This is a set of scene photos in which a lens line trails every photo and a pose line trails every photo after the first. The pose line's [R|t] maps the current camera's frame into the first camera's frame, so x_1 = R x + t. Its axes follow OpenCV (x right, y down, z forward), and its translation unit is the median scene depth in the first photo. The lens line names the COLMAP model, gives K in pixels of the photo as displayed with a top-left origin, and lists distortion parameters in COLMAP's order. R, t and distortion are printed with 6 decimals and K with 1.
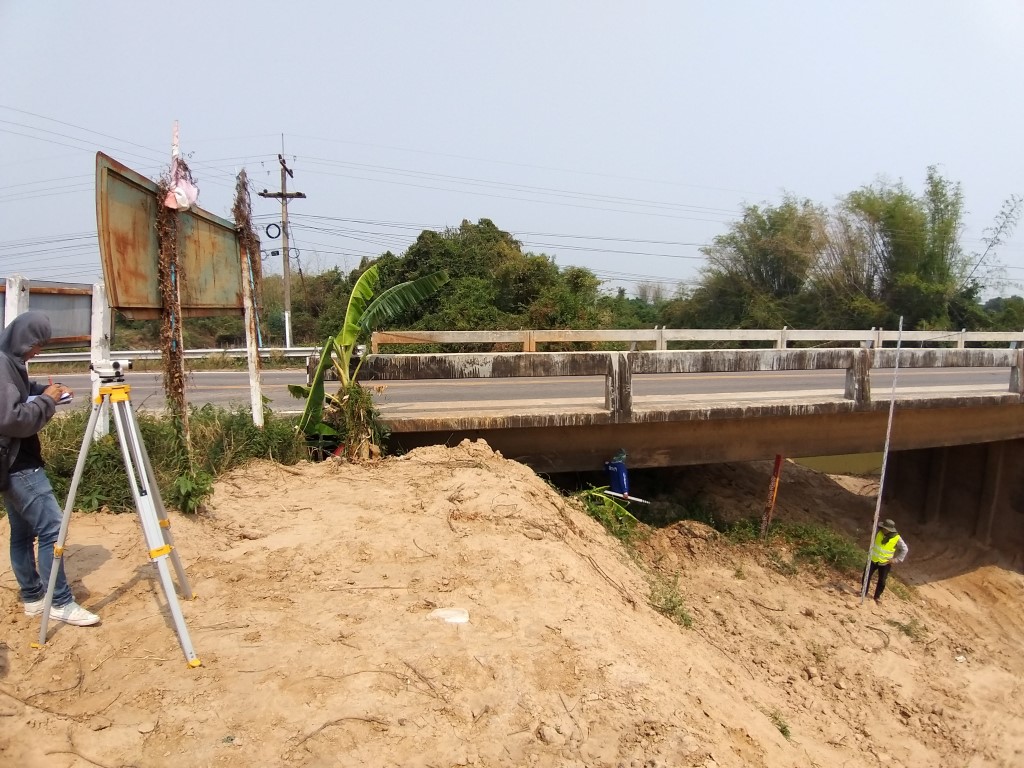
lens RADIAL K [[535.6, 0, 512.0], [0, 535.6, 384.0], [0, 0, 1]] dist [-0.098702, -0.000251]
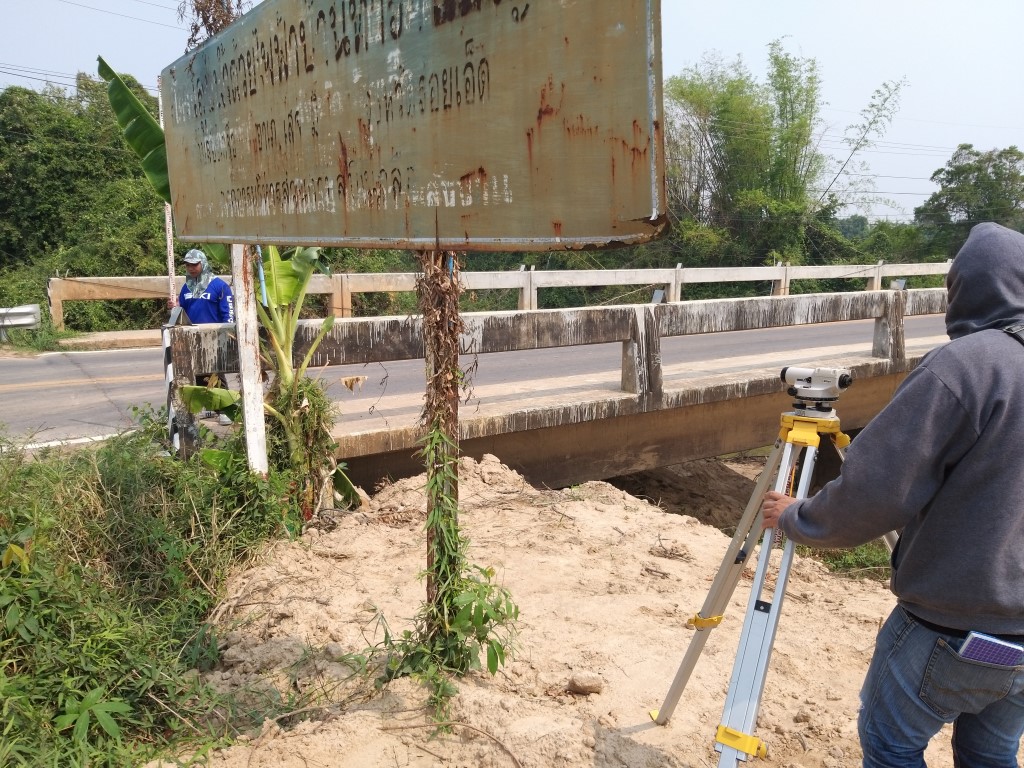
lens RADIAL K [[815.5, 0, 510.4], [0, 815.5, 388.7], [0, 0, 1]] dist [0.027252, -0.003429]
pose [[0.905873, -0.068018, 0.418052, -0.355528], [0.050796, 0.997344, 0.052200, -0.016121], [-0.420492, -0.026051, 0.906922, 0.127734]]
